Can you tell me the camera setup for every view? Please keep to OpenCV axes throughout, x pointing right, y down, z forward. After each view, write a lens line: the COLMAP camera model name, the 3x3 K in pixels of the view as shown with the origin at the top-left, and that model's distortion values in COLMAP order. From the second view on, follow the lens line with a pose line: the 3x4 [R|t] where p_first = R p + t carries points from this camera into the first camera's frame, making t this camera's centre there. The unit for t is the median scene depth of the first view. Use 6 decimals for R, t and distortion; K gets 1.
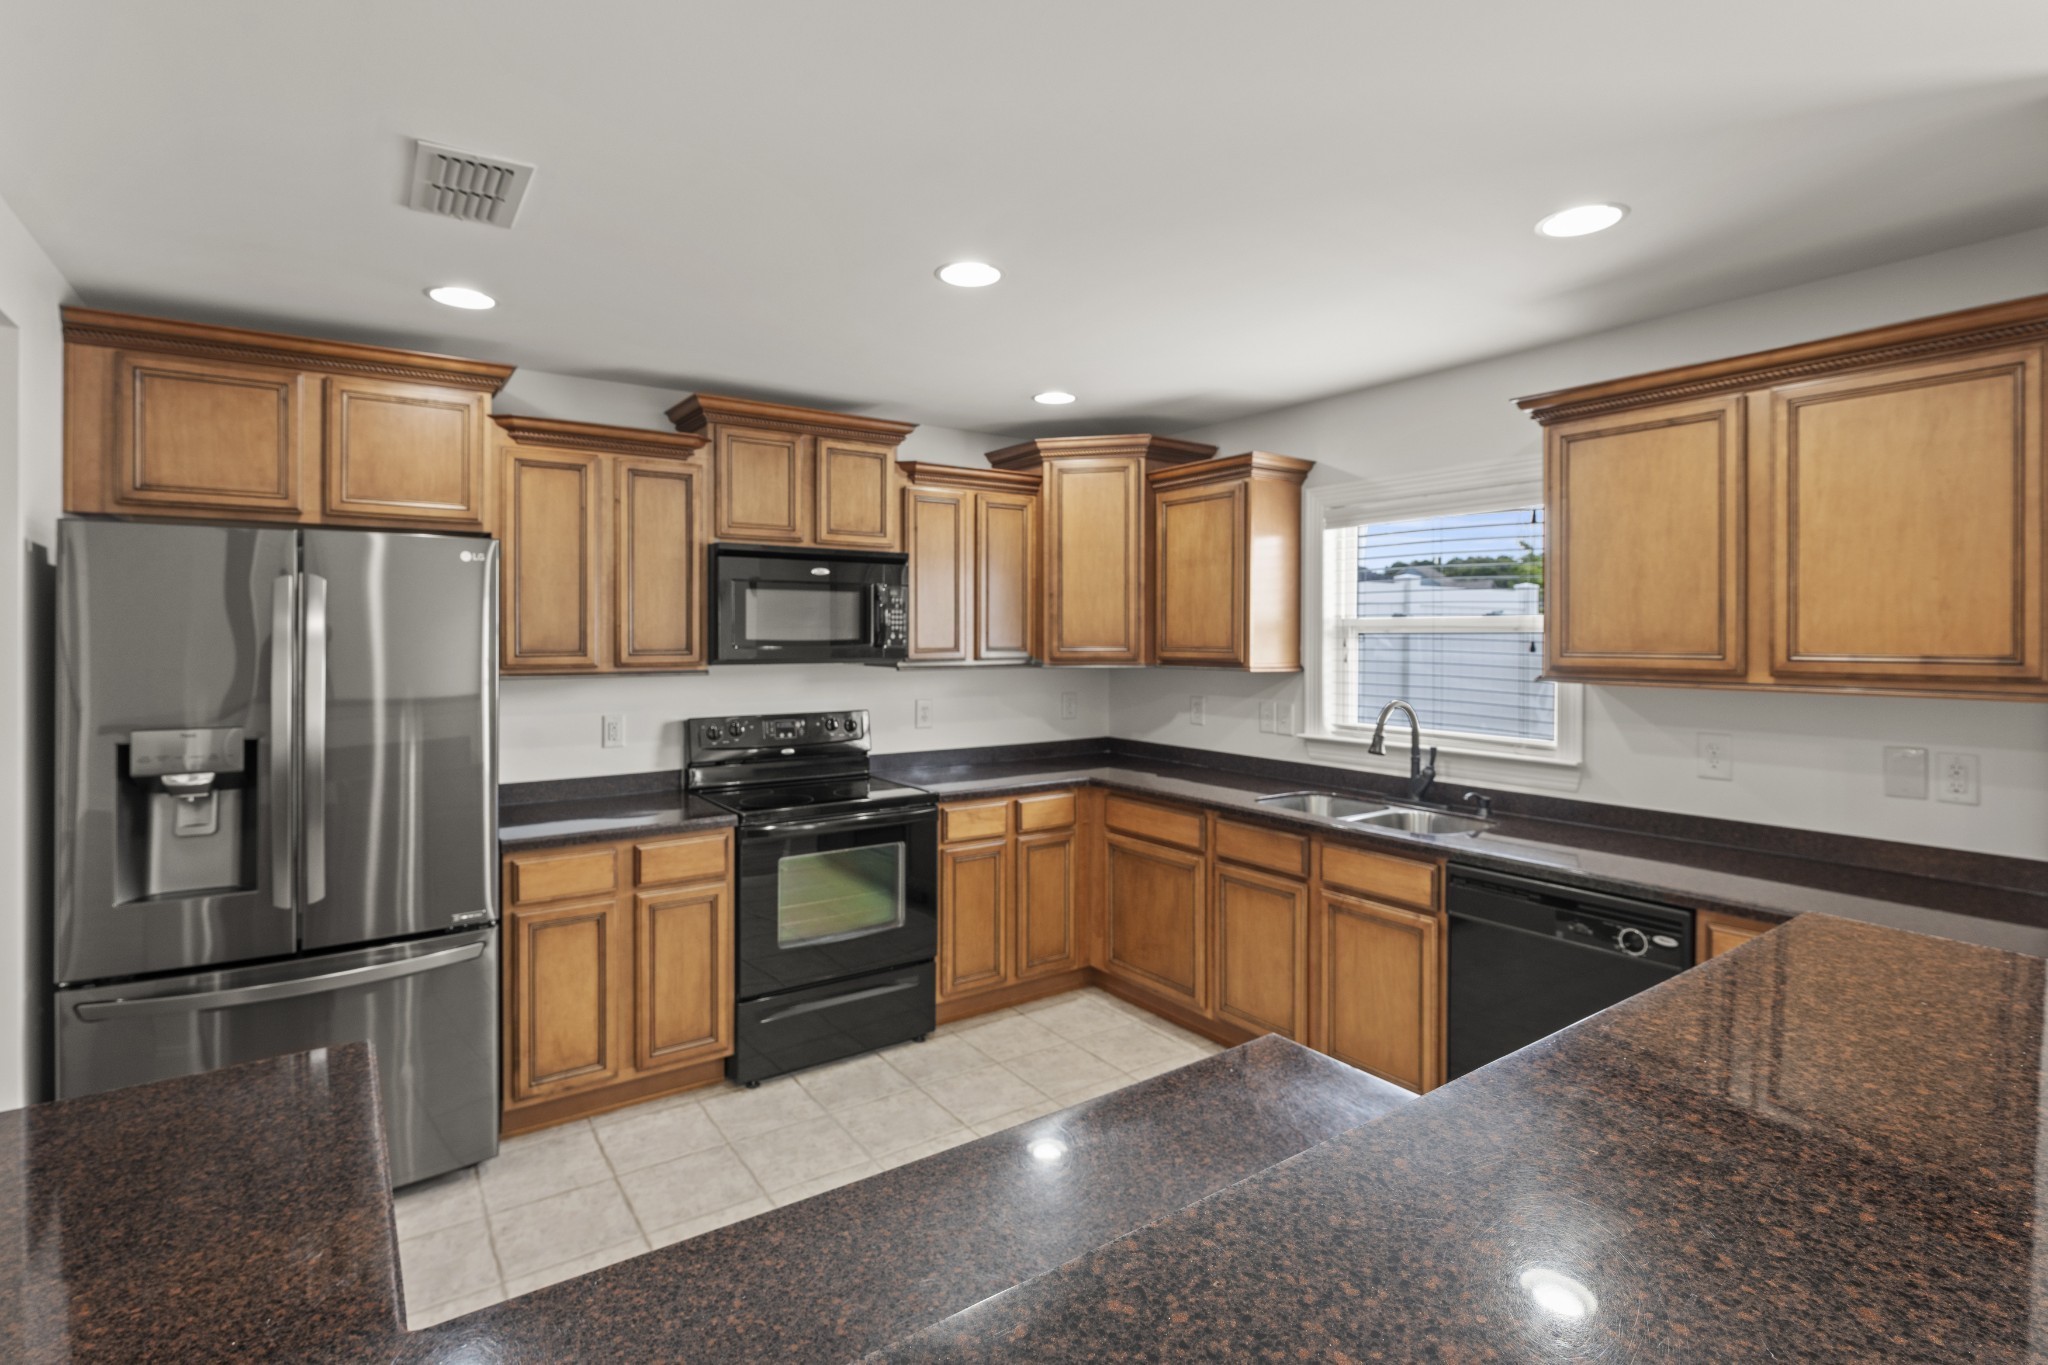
lens RADIAL K [[971.4, 0, 1025.8], [0, 971.4, 637.0], [0, 0, 1]] dist [-0.007022, -0.001153]
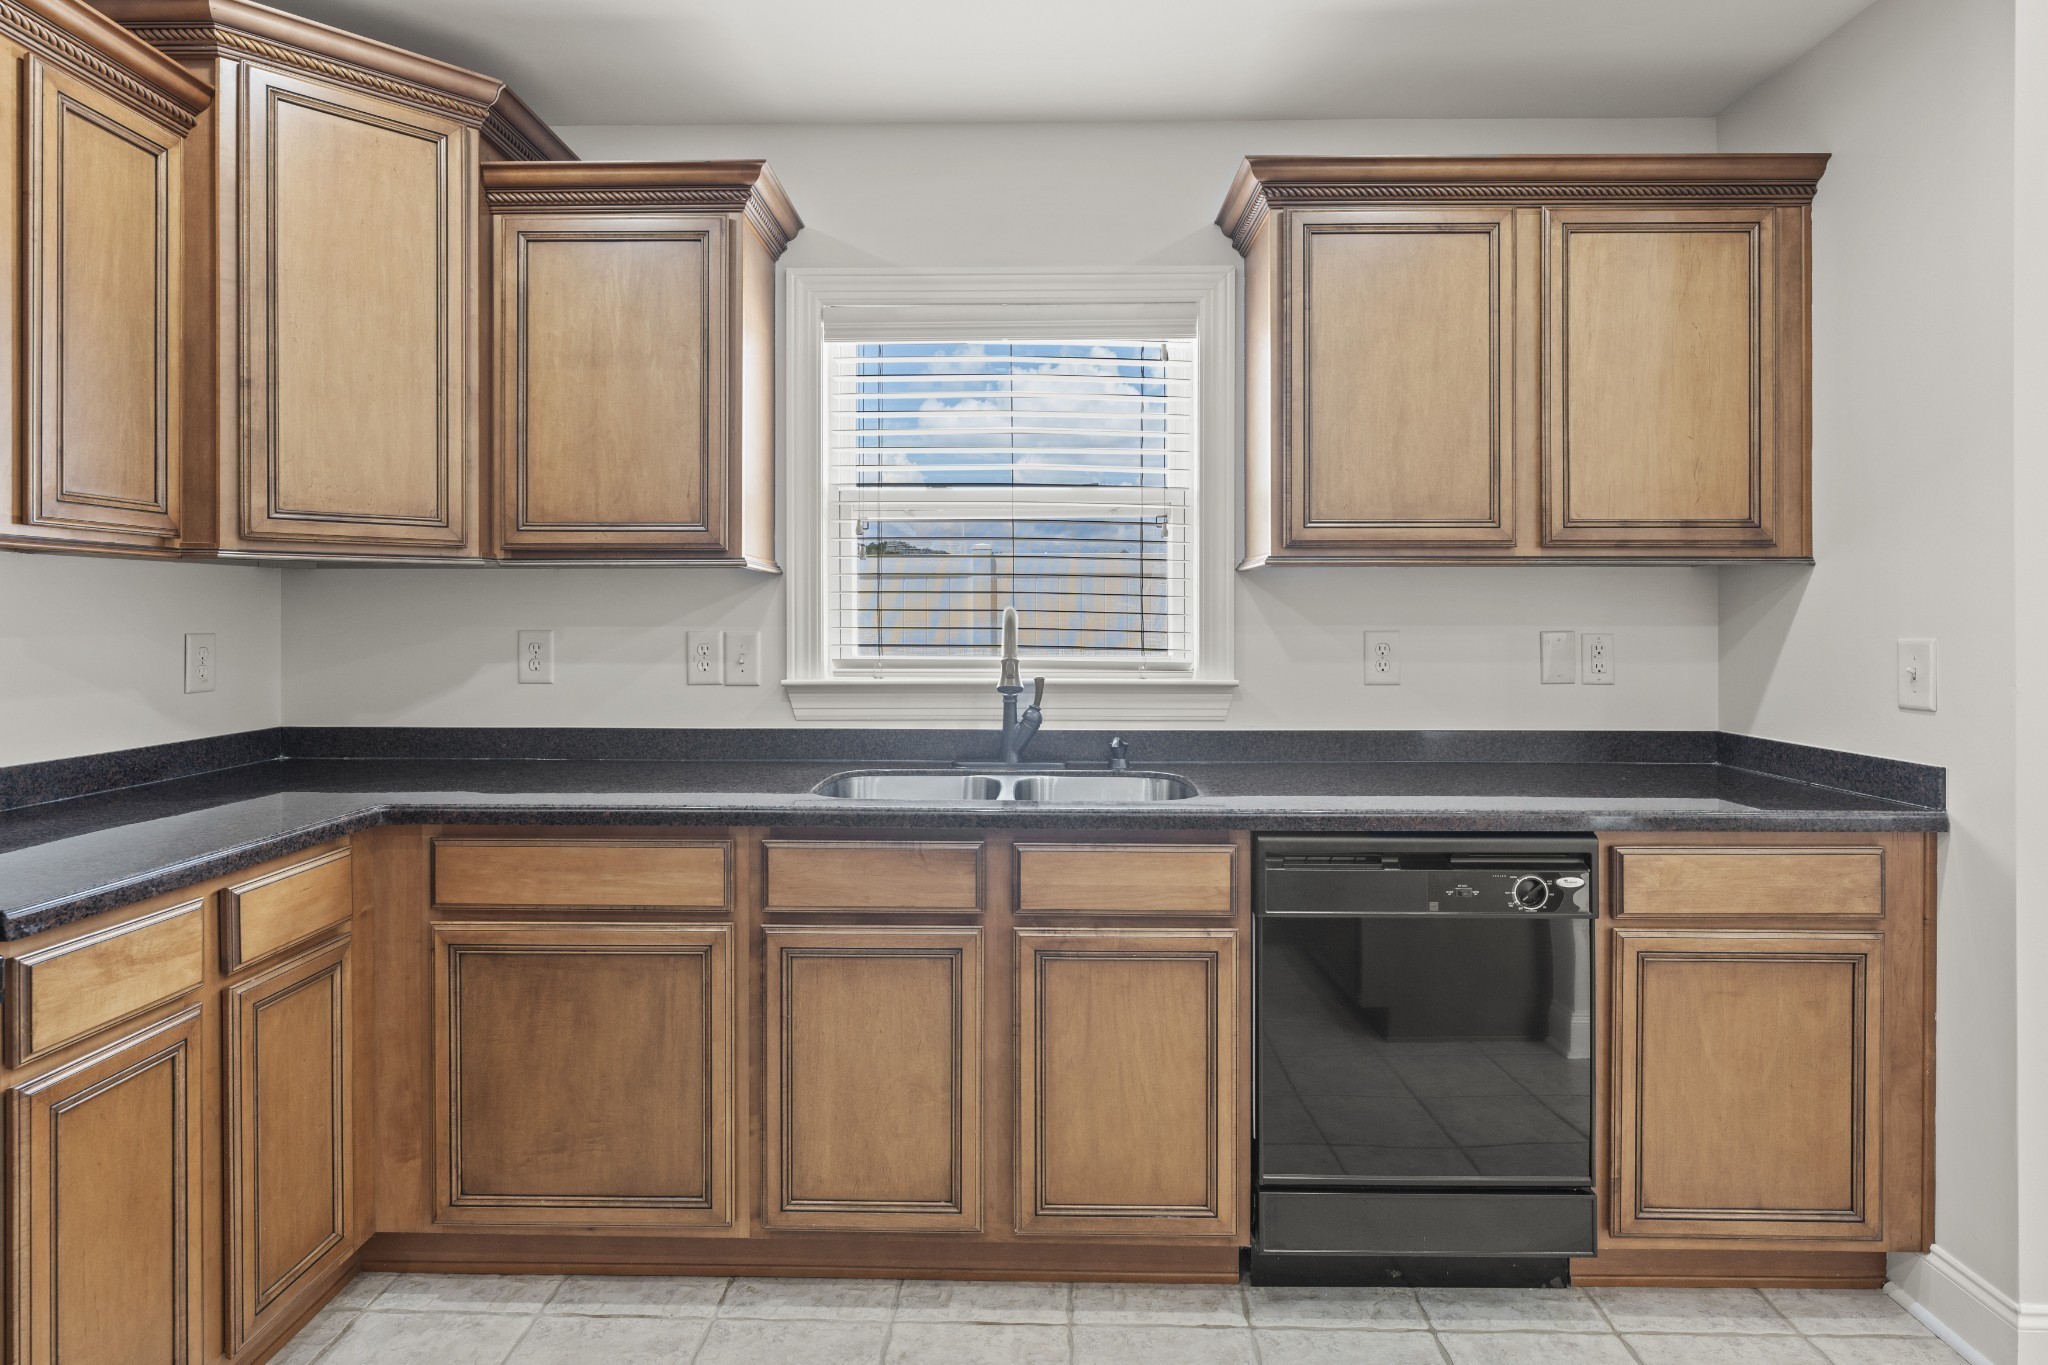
lens RADIAL K [[1056.9, 0, 1005.1], [0, 1056.9, 625.8], [0, 0, 1]] dist [-0.001544, -0.003308]
pose [[0.594178, -0.003479, 0.804326, -0.175729], [0.002321, 0.999994, 0.002611, 0.073693], [-0.804330, 0.000315, 0.594183, 0.574742]]
